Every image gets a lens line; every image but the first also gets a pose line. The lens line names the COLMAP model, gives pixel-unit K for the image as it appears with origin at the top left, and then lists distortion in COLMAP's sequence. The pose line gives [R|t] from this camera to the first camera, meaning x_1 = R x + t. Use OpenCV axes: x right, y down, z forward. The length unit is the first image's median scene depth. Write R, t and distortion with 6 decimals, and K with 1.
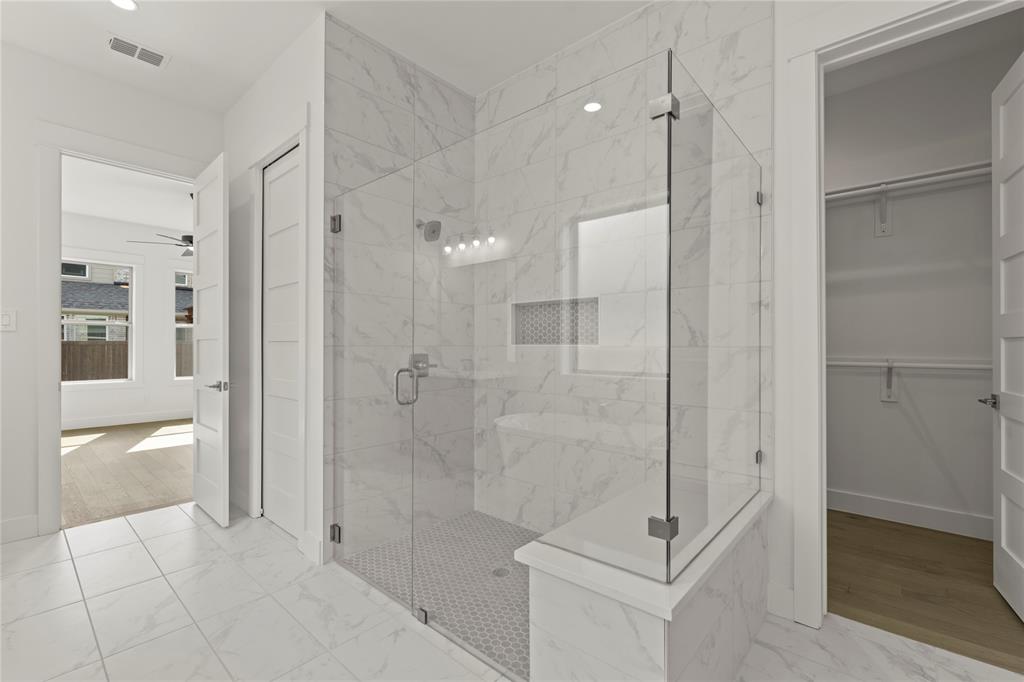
lens RADIAL K [[450.3, 0, 487.8], [0, 450.3, 345.4], [0, 0, 1]] dist [0.000459, 0.000022]
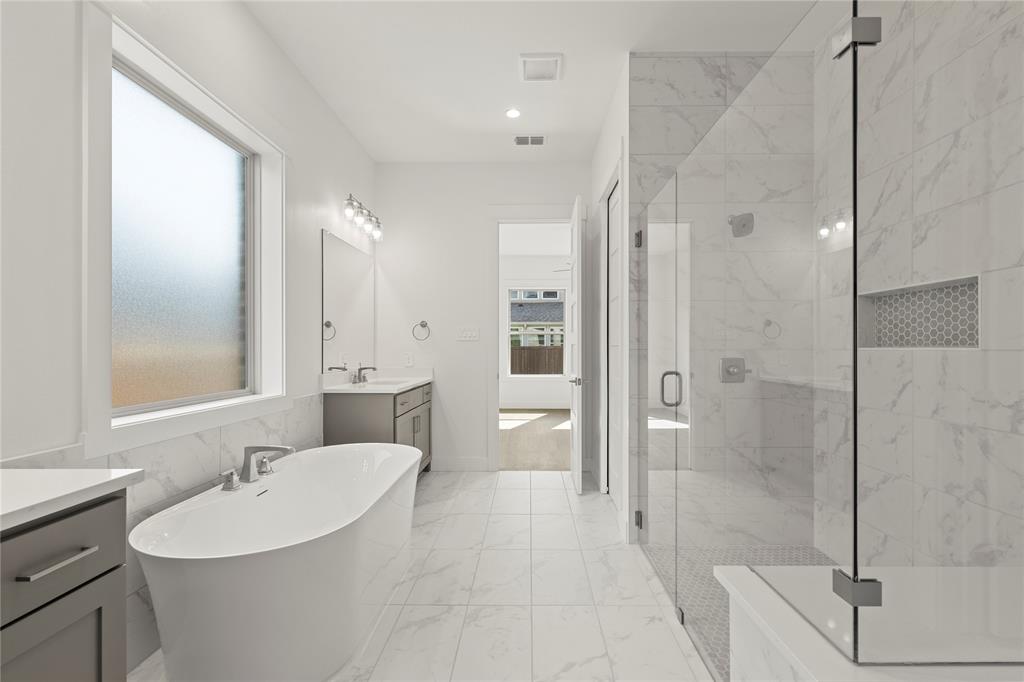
lens RADIAL K [[462.1, 0, 512.8], [0, 462.1, 347.5], [0, 0, 1]] dist [0.001145, 0.000116]
pose [[0.649496, -0.003743, -0.760356, 0.288325], [0.002089, 0.999993, -0.003139, -0.000747], [0.760363, 0.000451, 0.649499, 0.025206]]
